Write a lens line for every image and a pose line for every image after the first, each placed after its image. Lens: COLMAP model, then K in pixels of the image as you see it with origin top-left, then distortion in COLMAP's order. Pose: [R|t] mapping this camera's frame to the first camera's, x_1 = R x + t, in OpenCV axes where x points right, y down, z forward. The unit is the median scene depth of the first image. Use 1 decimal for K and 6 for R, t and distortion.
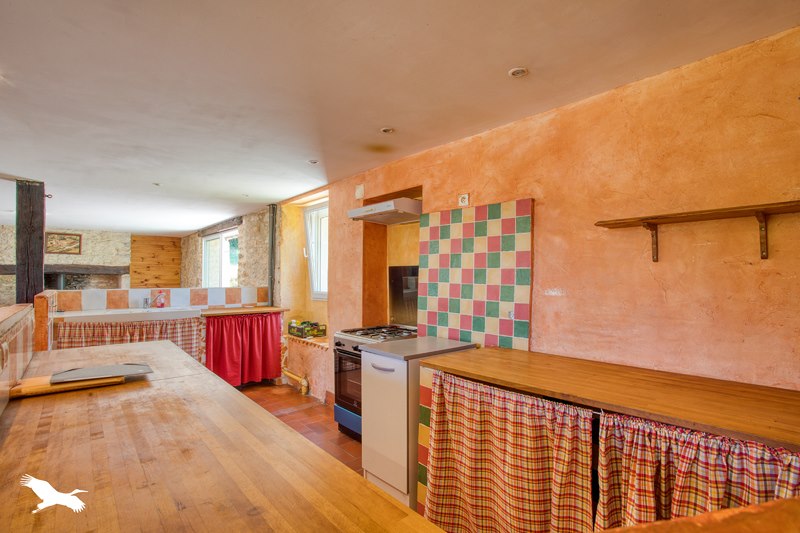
lens RADIAL K [[389.2, 0, 398.8], [0, 389.2, 267.6], [0, 0, 1]] dist [-0.002392, -0.000287]
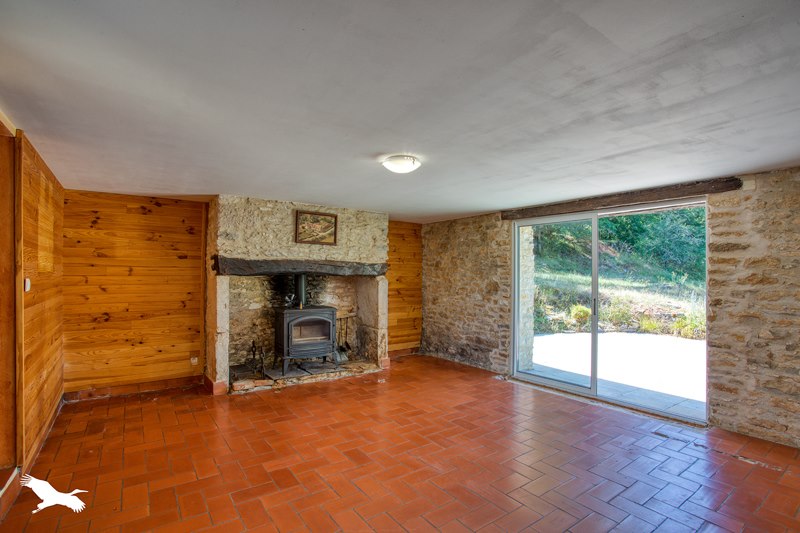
lens RADIAL K [[389.2, 0, 401.7], [0, 389.2, 270.1], [0, 0, 1]] dist [-0.002392, -0.000287]
pose [[0.997032, 0.004826, -0.076832, -0.657949], [-0.004378, 0.999972, 0.005996, 0.003864], [0.076859, -0.005642, 0.997026, 0.352261]]
